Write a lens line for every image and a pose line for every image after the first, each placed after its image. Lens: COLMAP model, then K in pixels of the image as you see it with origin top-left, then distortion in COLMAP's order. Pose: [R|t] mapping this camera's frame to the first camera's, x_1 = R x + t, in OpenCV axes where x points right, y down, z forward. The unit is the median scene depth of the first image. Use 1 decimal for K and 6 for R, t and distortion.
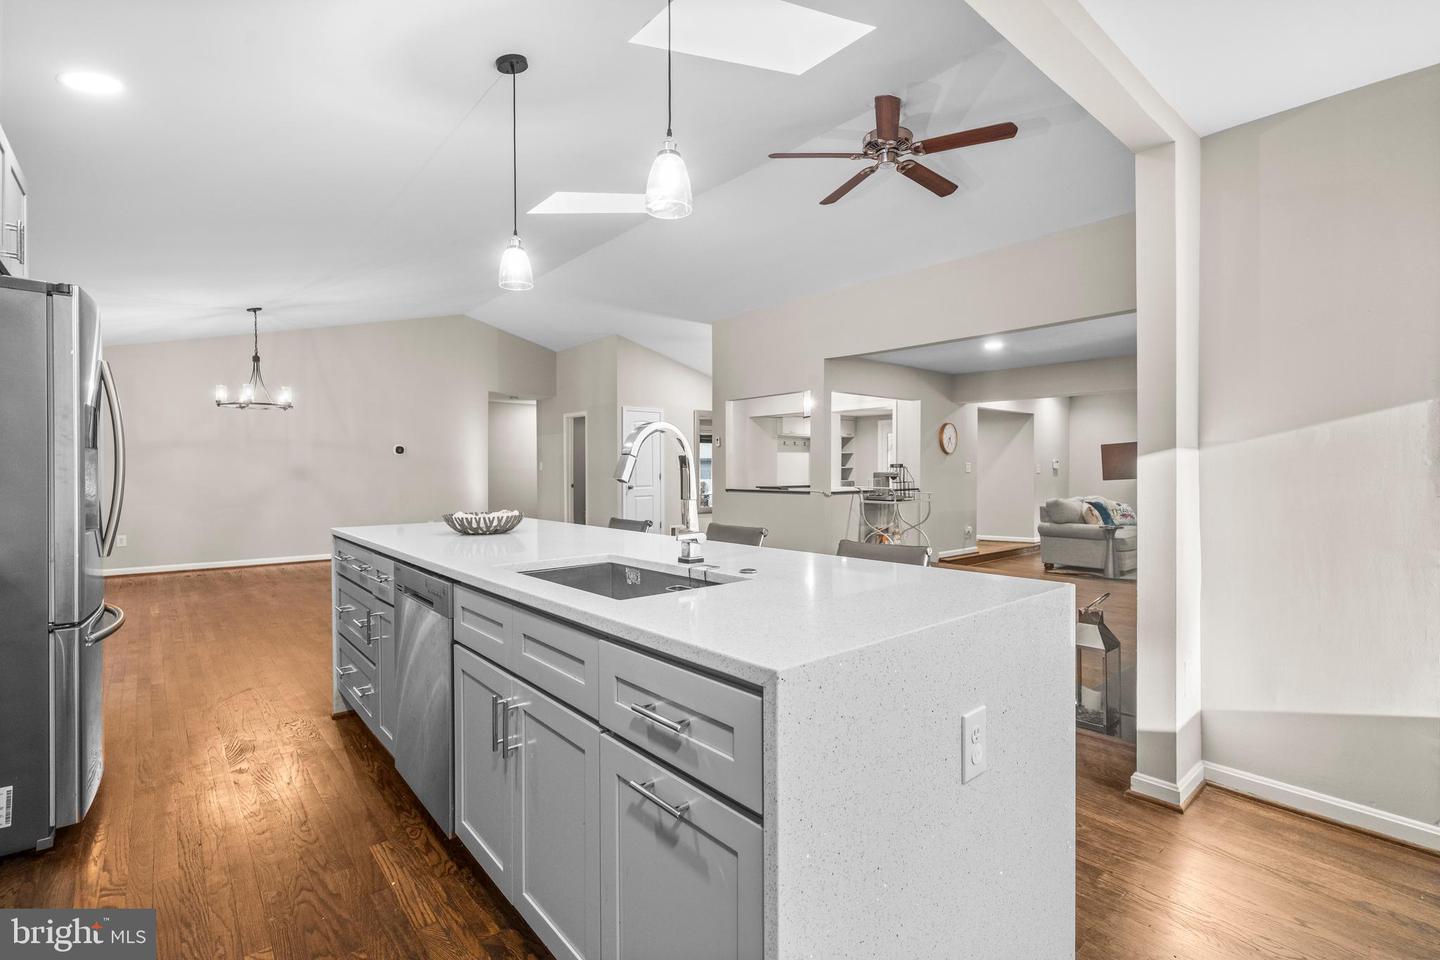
lens RADIAL K [[651.7, 0, 720.9], [0, 651.7, 473.9], [0, 0, 1]] dist [0.001987, 0.000739]
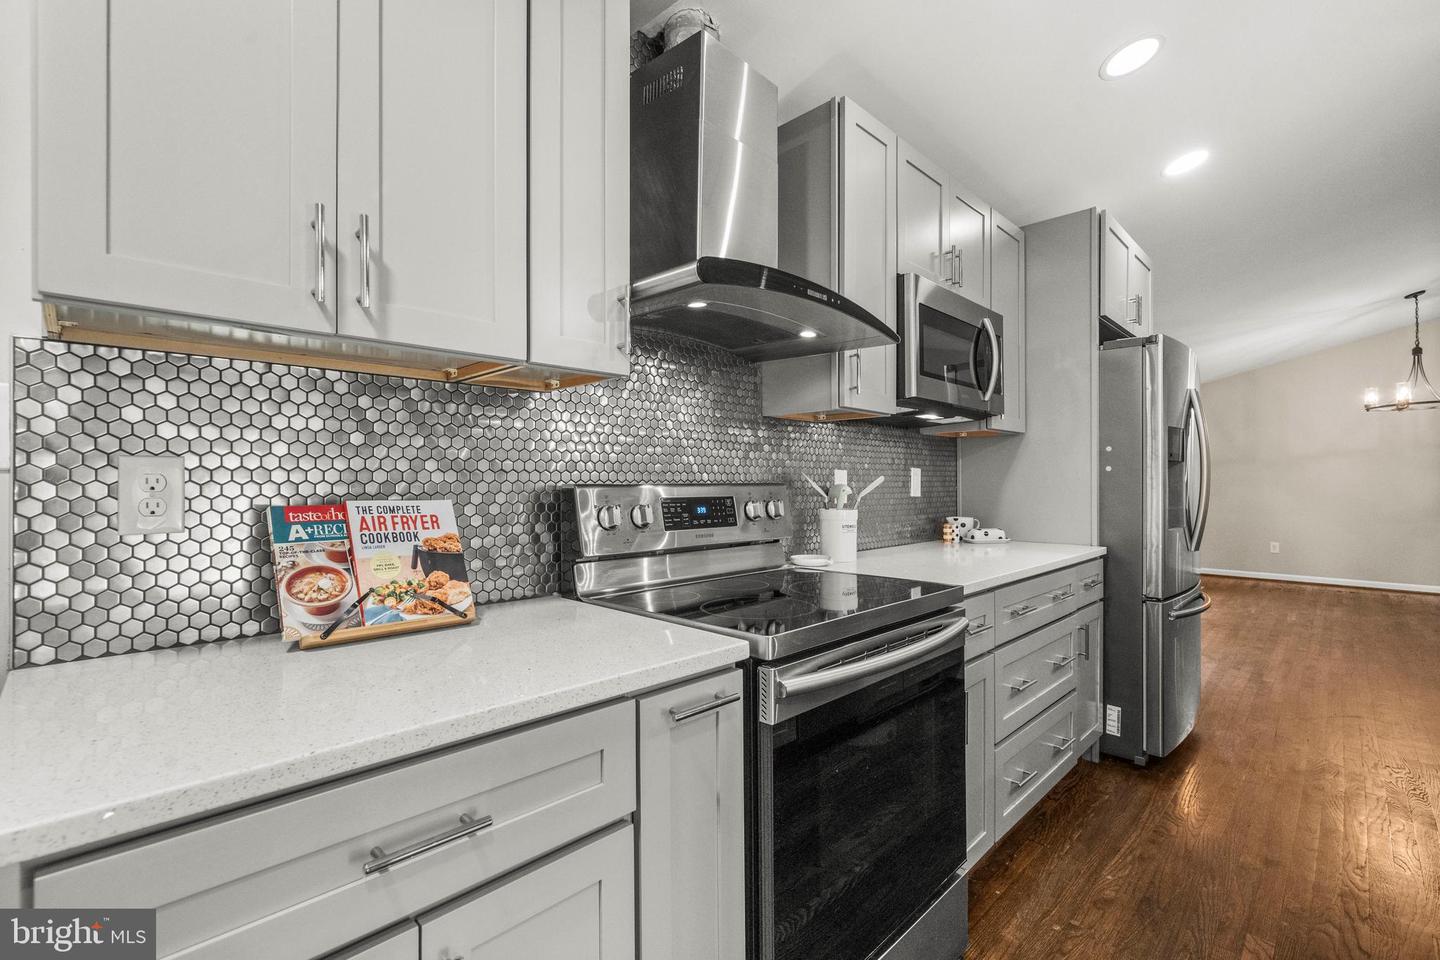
lens RADIAL K [[648.6, 0, 721.1], [0, 648.6, 481.8], [0, 0, 1]] dist [-0.000368, -0.000095]
pose [[0.090738, -0.000178, -0.995875, 0.105715], [-0.005510, 0.999985, -0.000681, 0.002901], [0.995860, 0.005549, 0.090735, 0.018404]]
